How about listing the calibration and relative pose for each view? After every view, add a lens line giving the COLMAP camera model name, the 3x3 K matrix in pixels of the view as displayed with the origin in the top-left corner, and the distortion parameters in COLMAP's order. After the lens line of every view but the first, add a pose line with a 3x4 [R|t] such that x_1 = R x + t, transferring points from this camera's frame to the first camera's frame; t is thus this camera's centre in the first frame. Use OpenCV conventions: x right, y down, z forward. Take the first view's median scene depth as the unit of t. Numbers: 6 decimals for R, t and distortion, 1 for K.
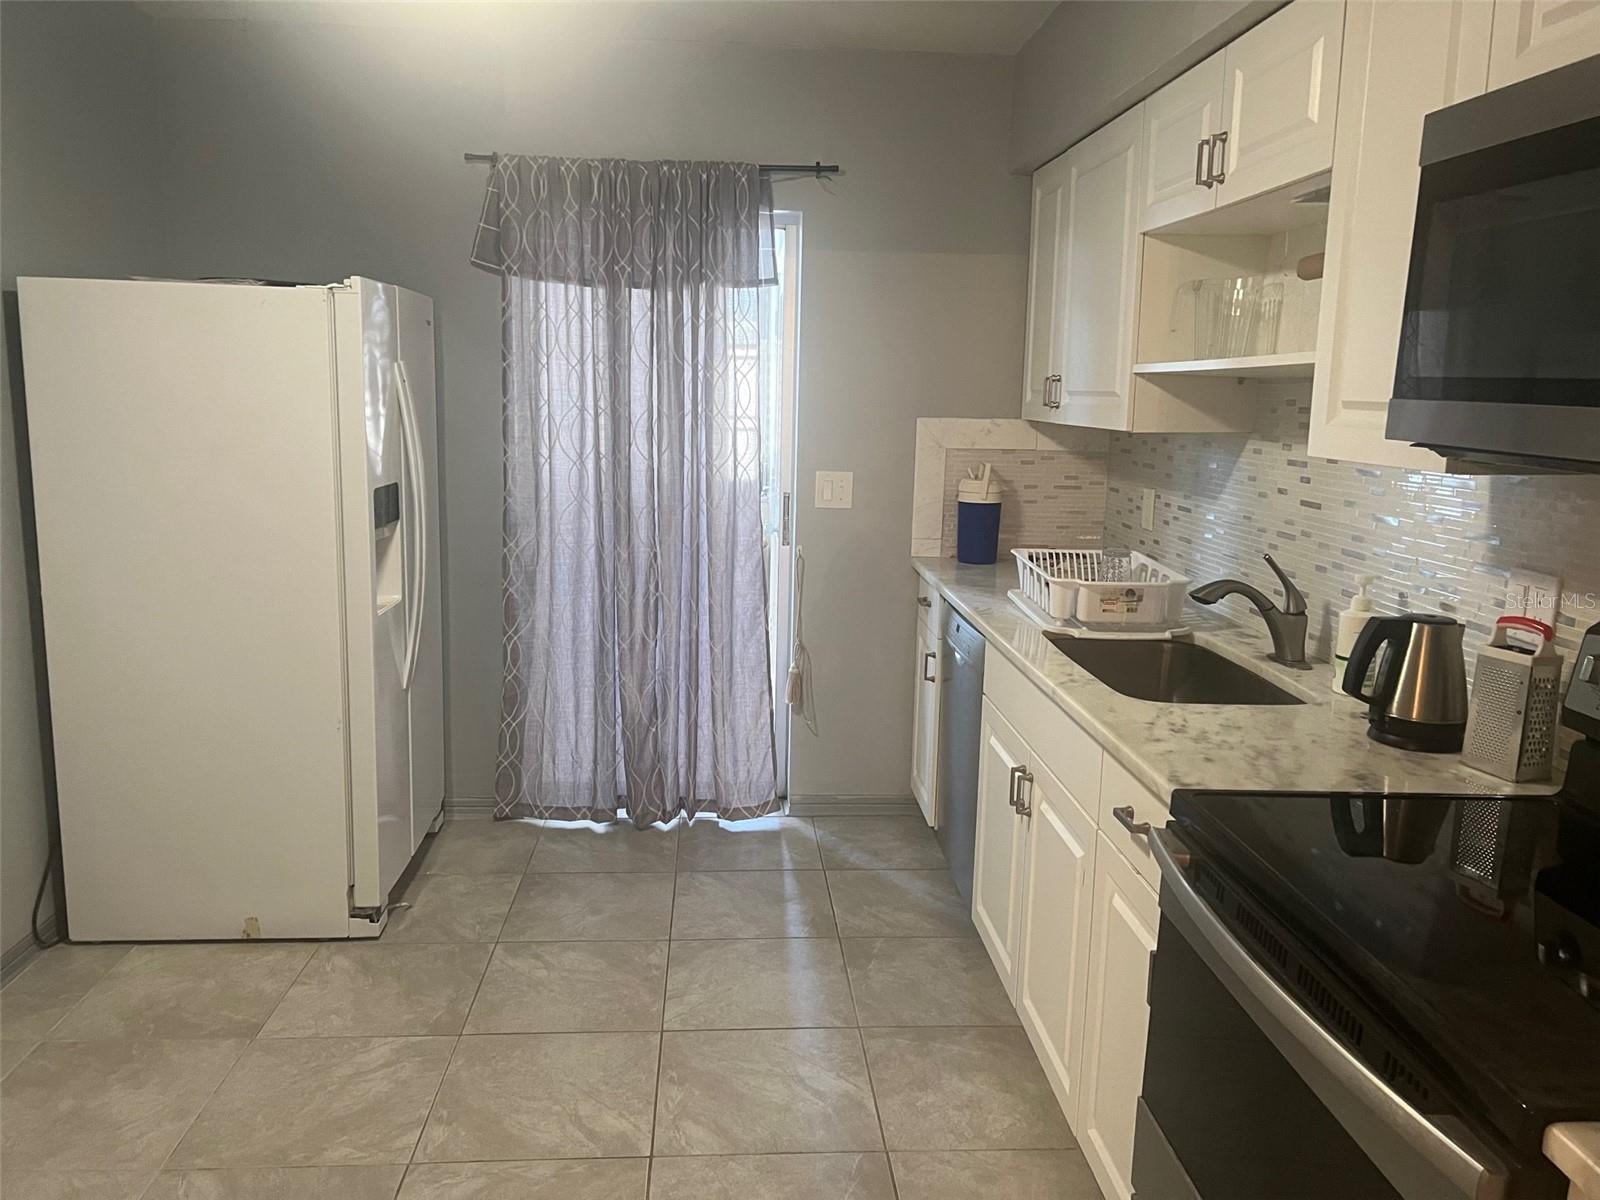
lens RADIAL K [[1198.7, 0, 800.0], [0, 1198.7, 600.0], [0, 0, 1]] dist [0.096267, -0.121471]
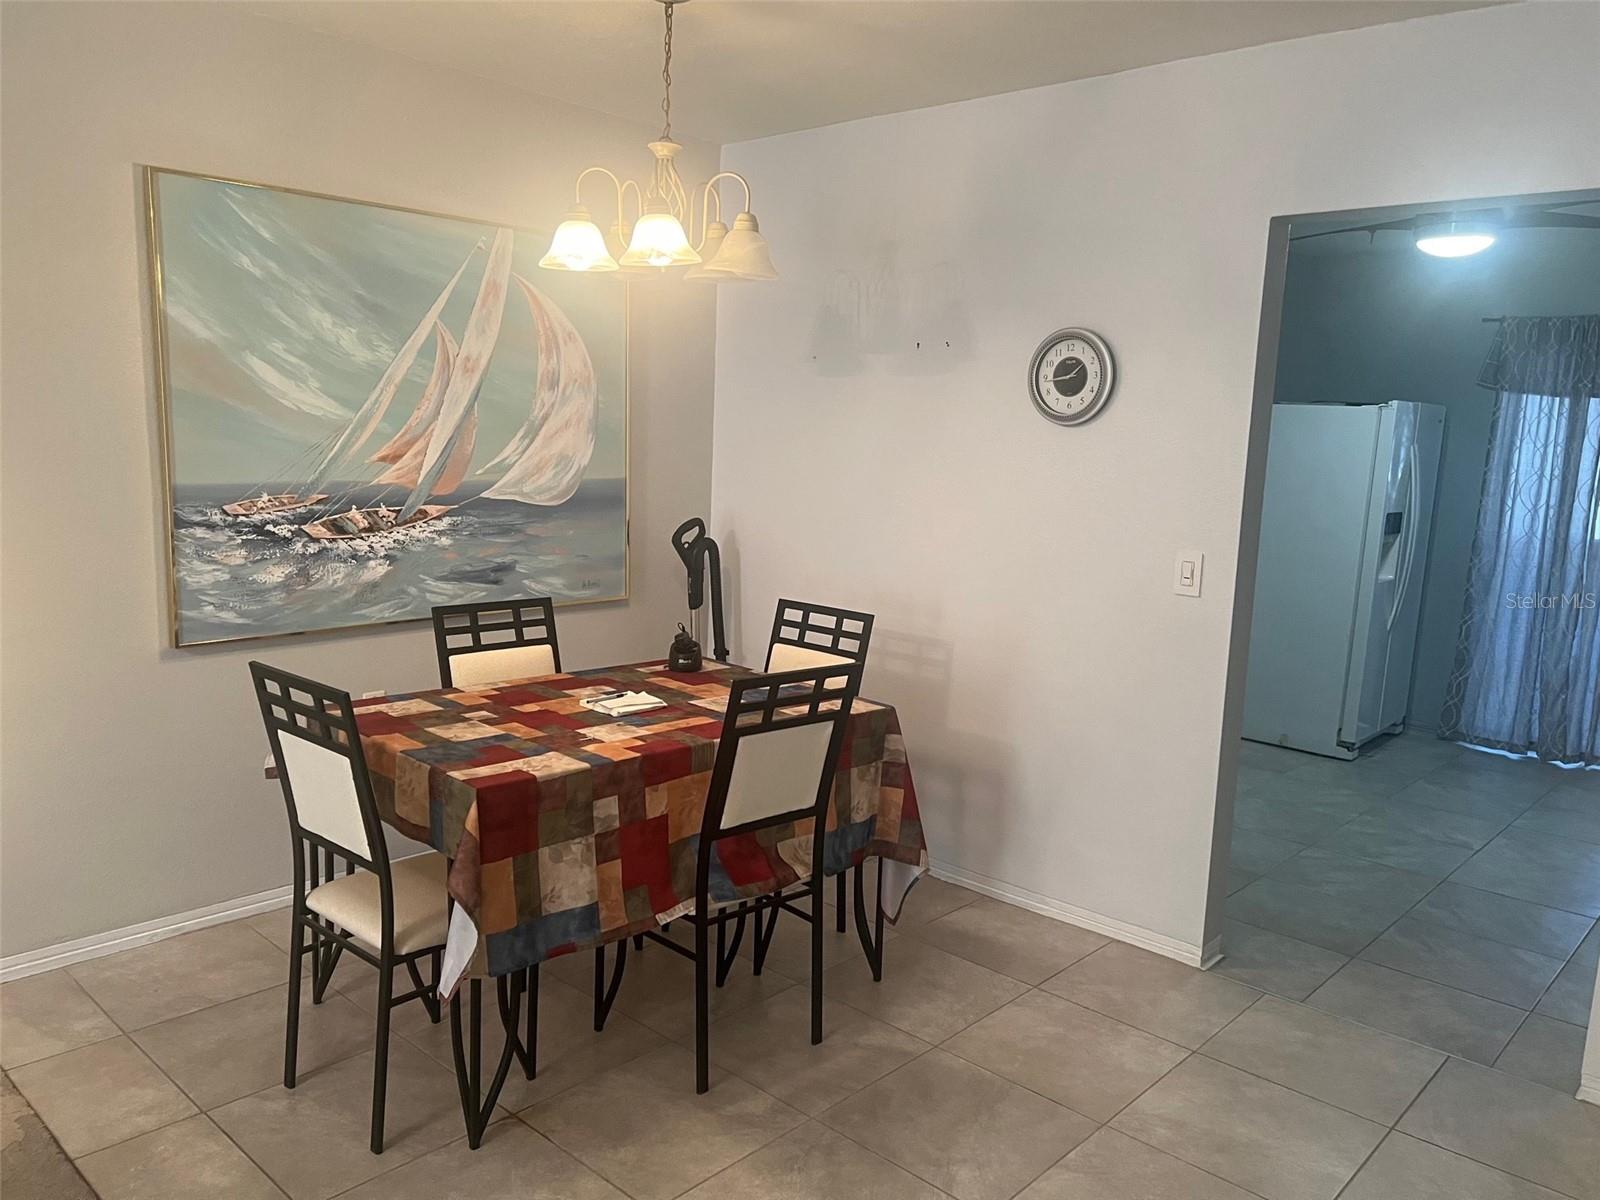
lens RADIAL K [[1198.7, 0, 800.0], [0, 1198.7, 600.0], [0, 0, 1]] dist [0.096267, -0.121471]
pose [[0.690659, 0.111301, -0.714564, 0.291272], [-0.157039, 0.987590, 0.002043, 0.138681], [0.705924, 0.110804, 0.699567, -0.716534]]
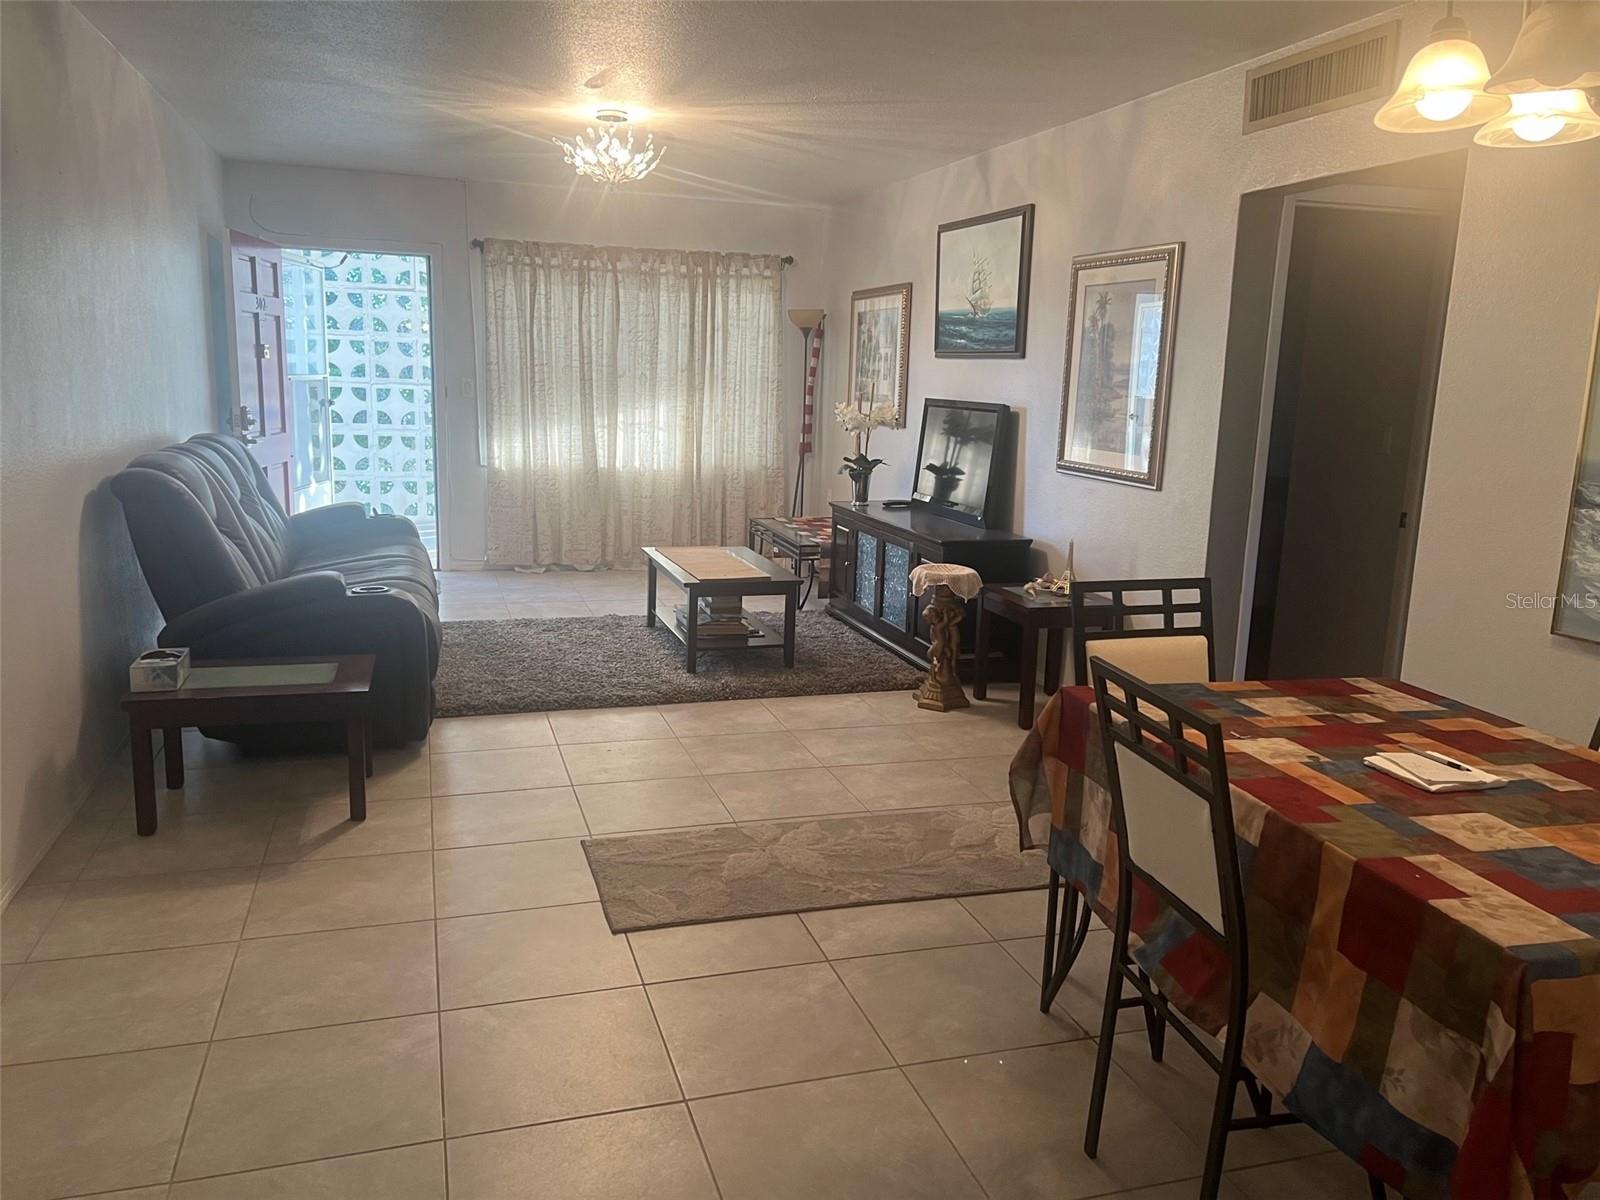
lens RADIAL K [[1198.7, 0, 800.0], [0, 1198.7, 600.0], [0, 0, 1]] dist [0.096267, -0.121471]
pose [[-0.969758, -0.008250, -0.243928, 0.056544], [-0.097059, 0.930038, 0.354412, -0.015828], [0.223939, 0.367370, -0.902713, 0.187882]]
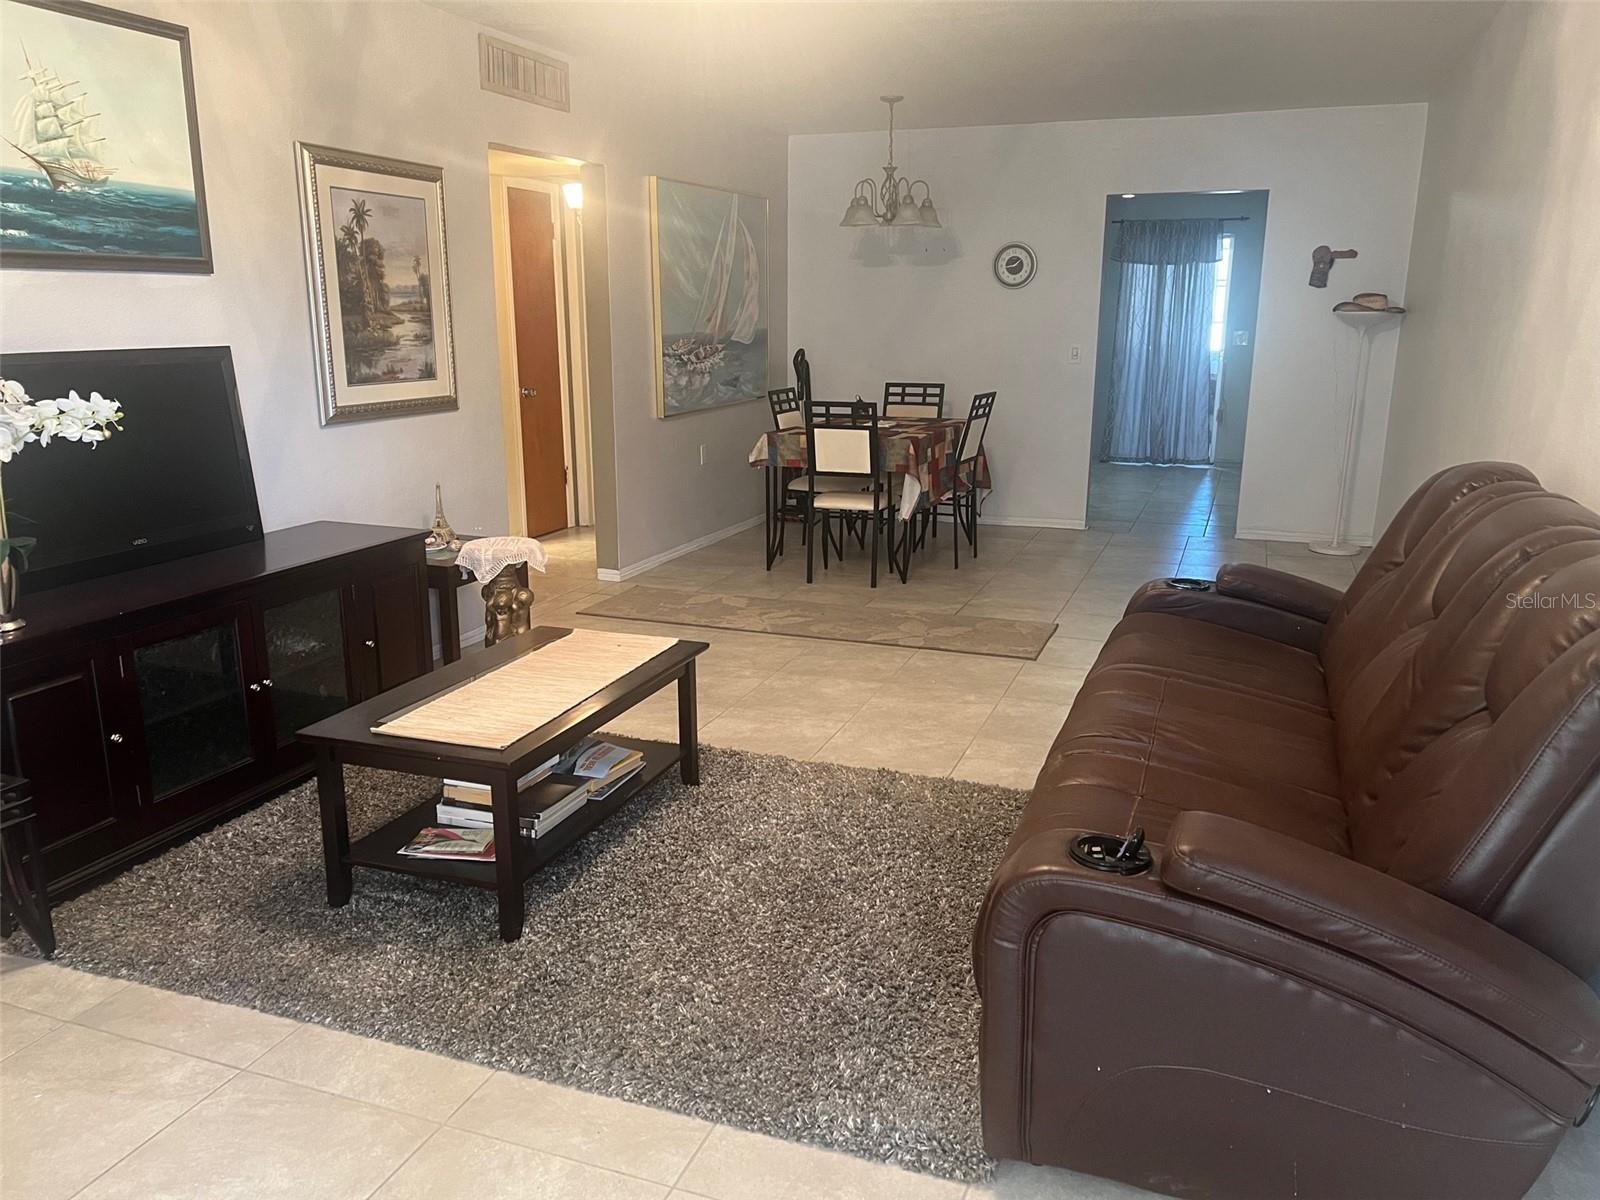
lens RADIAL K [[1198.7, 0, 800.0], [0, 1198.7, 600.0], [0, 0, 1]] dist [0.096267, -0.121471]
pose [[0.911554, 0.078198, -0.403676, 0.276802], [-0.057293, 0.996328, 0.063629, 0.380145], [0.407170, -0.034873, 0.912687, -1.916525]]
